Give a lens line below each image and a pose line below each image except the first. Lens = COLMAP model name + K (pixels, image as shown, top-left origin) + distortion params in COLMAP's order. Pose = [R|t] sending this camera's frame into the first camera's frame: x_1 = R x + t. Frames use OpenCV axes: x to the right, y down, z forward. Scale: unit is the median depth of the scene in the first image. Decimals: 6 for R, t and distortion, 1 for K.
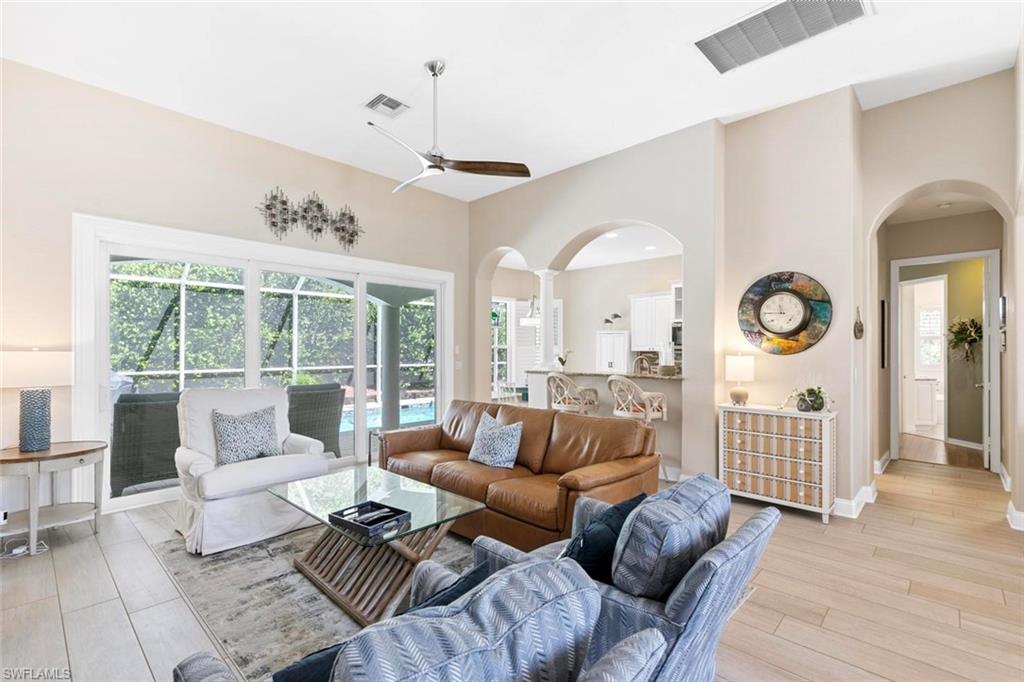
lens RADIAL K [[462.9, 0, 508.8], [0, 462.9, 349.9], [0, 0, 1]] dist [0.013645, 0.000008]
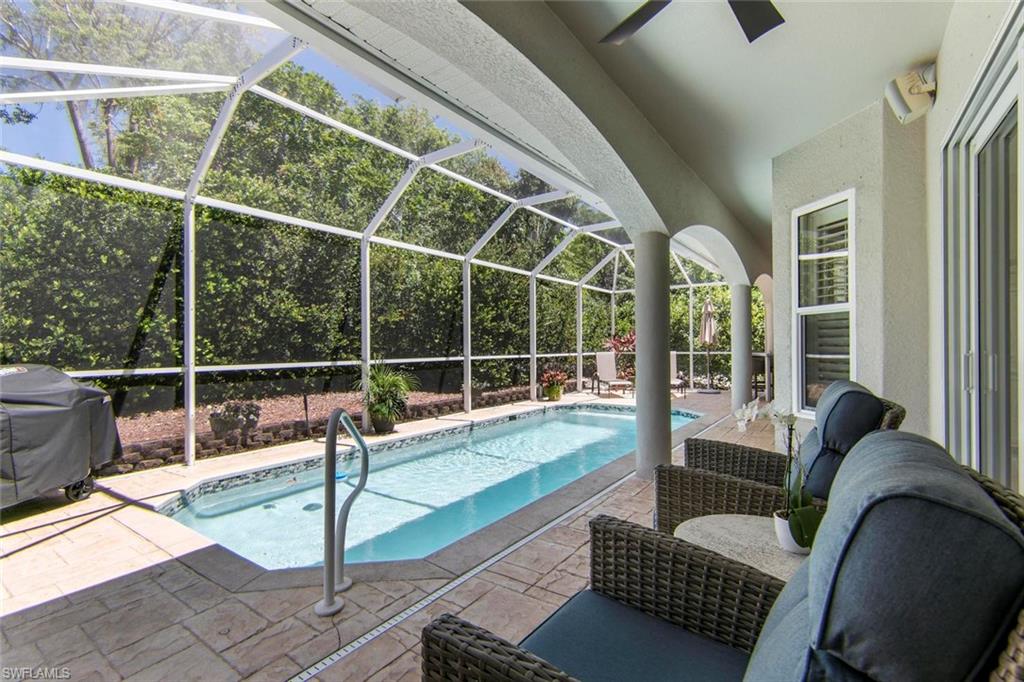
lens RADIAL K [[462.9, 0, 516.6], [0, 462.9, 345.2], [0, 0, 1]] dist [0.013645, 0.000008]
pose [[0.988879, -0.006359, 0.148588, -0.371692], [0.006296, 0.999980, 0.000895, 0.018858], [-0.148591, 0.000050, 0.988899, 0.381967]]
